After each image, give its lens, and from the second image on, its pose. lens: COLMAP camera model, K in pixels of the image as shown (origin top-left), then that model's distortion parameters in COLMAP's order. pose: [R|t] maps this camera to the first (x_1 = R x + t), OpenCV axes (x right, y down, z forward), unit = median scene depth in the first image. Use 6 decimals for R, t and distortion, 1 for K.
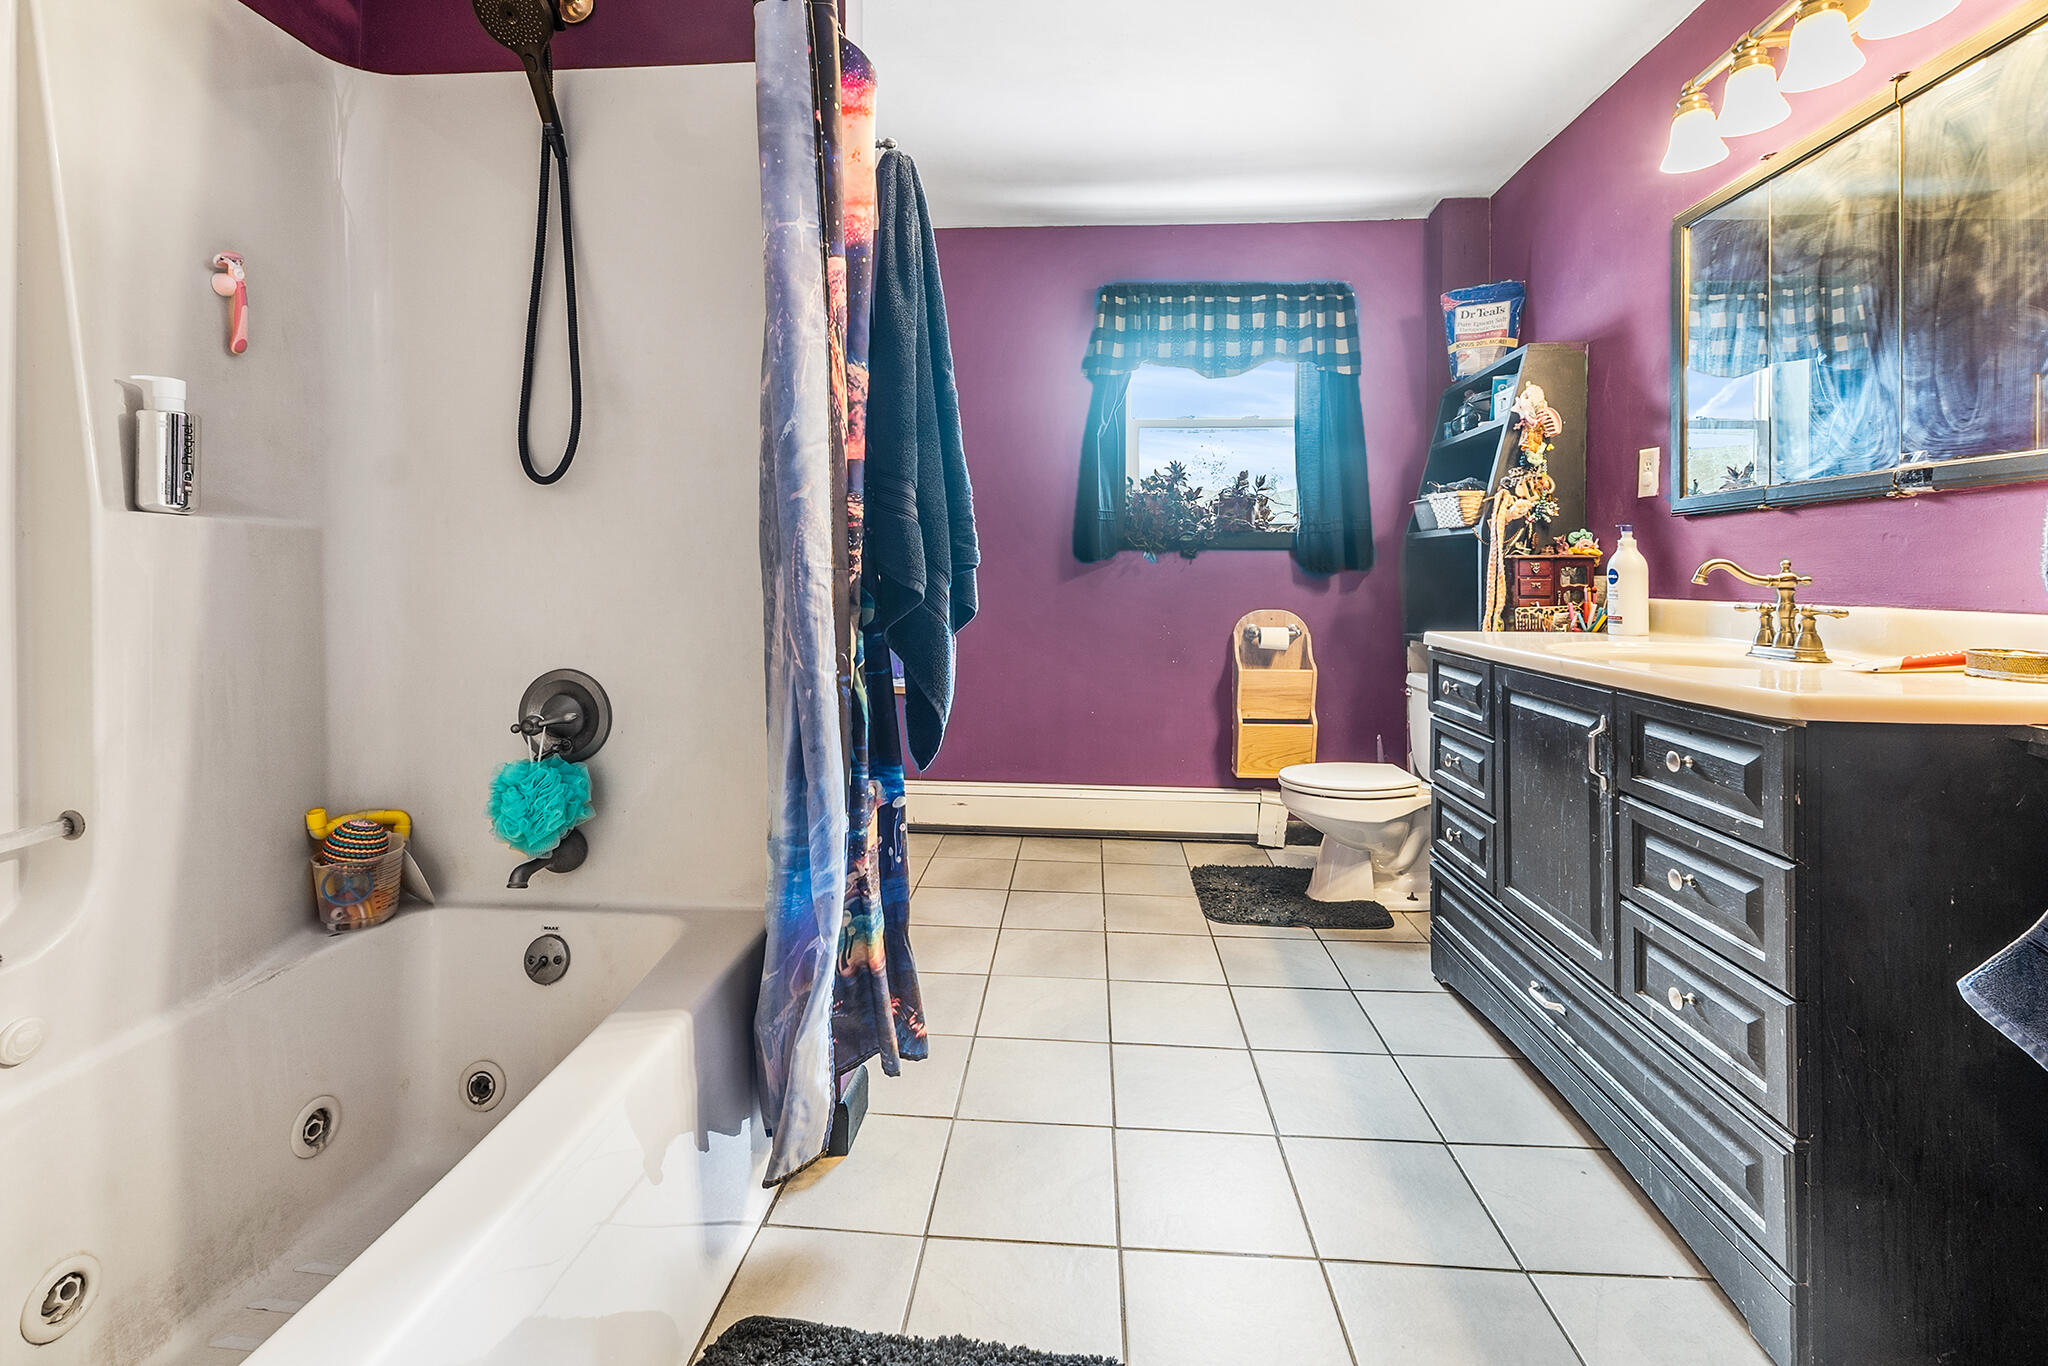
lens RADIAL K [[896.0, 0, 1024.1], [0, 896.0, 586.4], [0, 0, 1]] dist [0.008942, -0.000439]
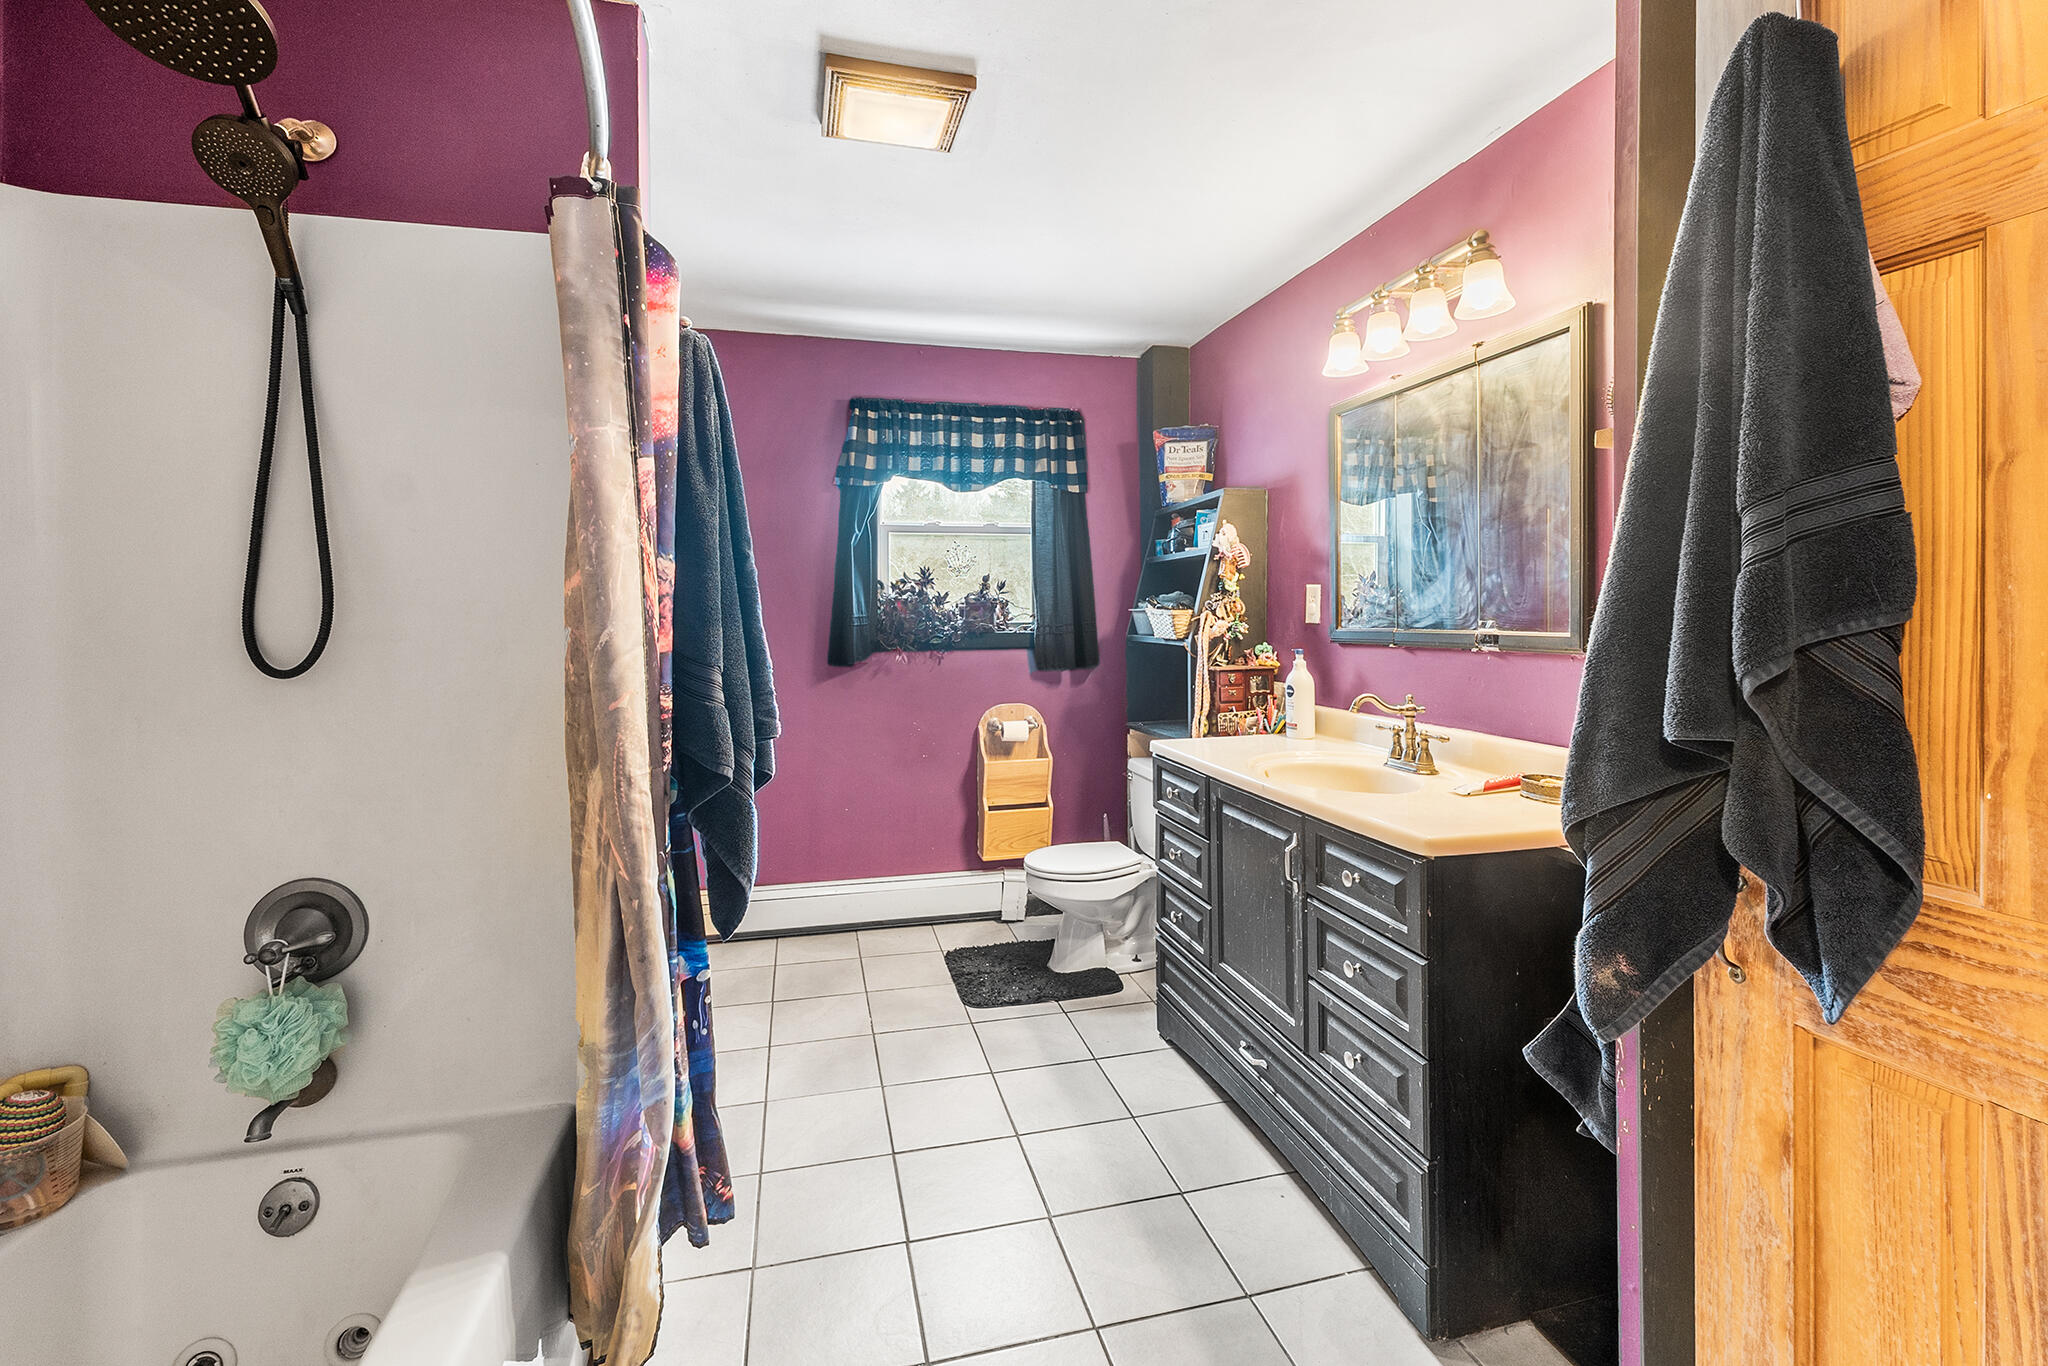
lens RADIAL K [[896.0, 0, 1017.6], [0, 896.0, 632.9], [0, 0, 1]] dist [0.008942, -0.000439]
pose [[0.951137, -0.012786, 0.308504, -0.108766], [0.009535, 0.999882, 0.012041, -0.154130], [-0.308622, -0.008511, 0.951147, -0.071942]]
